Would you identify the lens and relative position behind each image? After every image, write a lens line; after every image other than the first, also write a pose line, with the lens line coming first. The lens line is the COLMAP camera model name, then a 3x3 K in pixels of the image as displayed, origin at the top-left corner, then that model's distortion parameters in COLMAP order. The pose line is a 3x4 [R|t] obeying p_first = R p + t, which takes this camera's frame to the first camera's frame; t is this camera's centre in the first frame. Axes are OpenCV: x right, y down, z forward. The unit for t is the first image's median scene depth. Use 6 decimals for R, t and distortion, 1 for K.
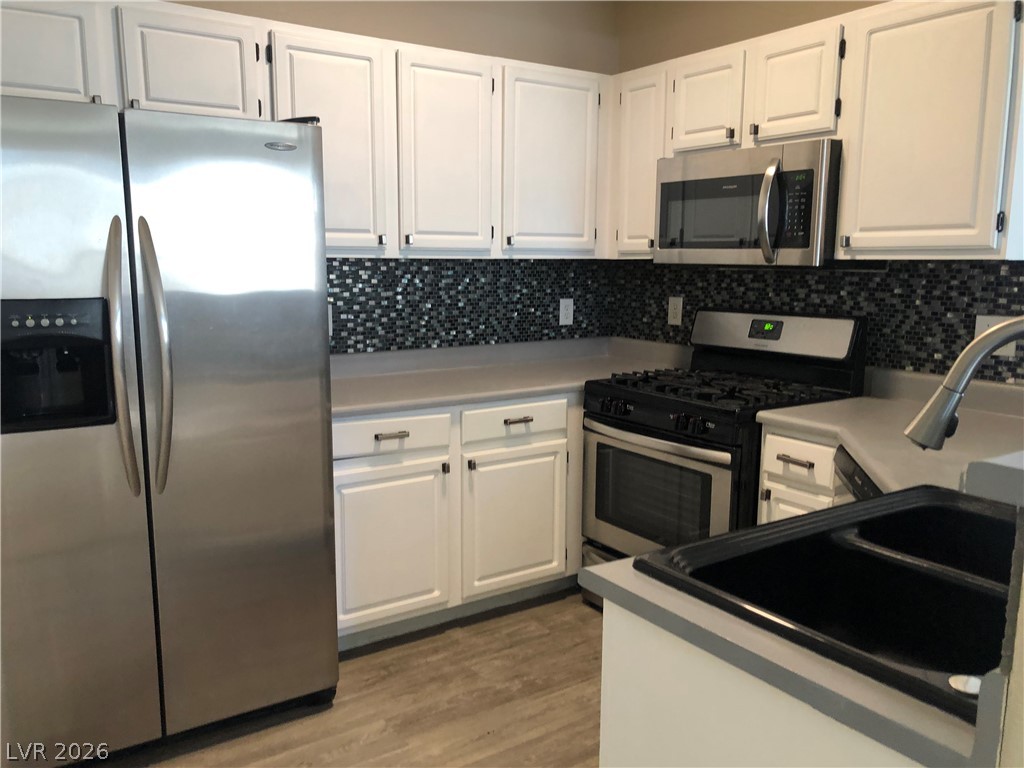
lens RADIAL K [[856.1, 0, 512.0], [0, 856.1, 401.4], [0, 0, 1]] dist [0.160735, -0.338275]
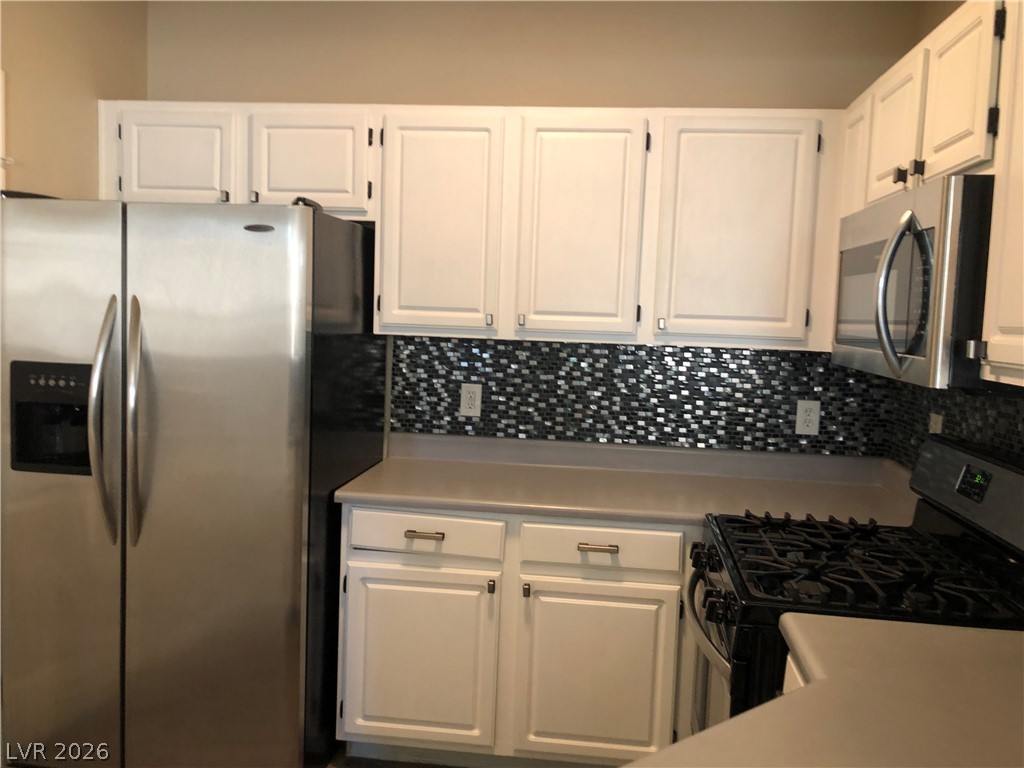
lens RADIAL K [[833.0, 0, 514.0], [0, 833.0, 380.8], [0, 0, 1]] dist [0.117061, -0.220564]
pose [[0.759124, 0.078339, -0.646215, 0.411180], [-0.142144, 0.988724, -0.047120, -0.077846], [0.635237, 0.127625, 0.761700, 0.323008]]
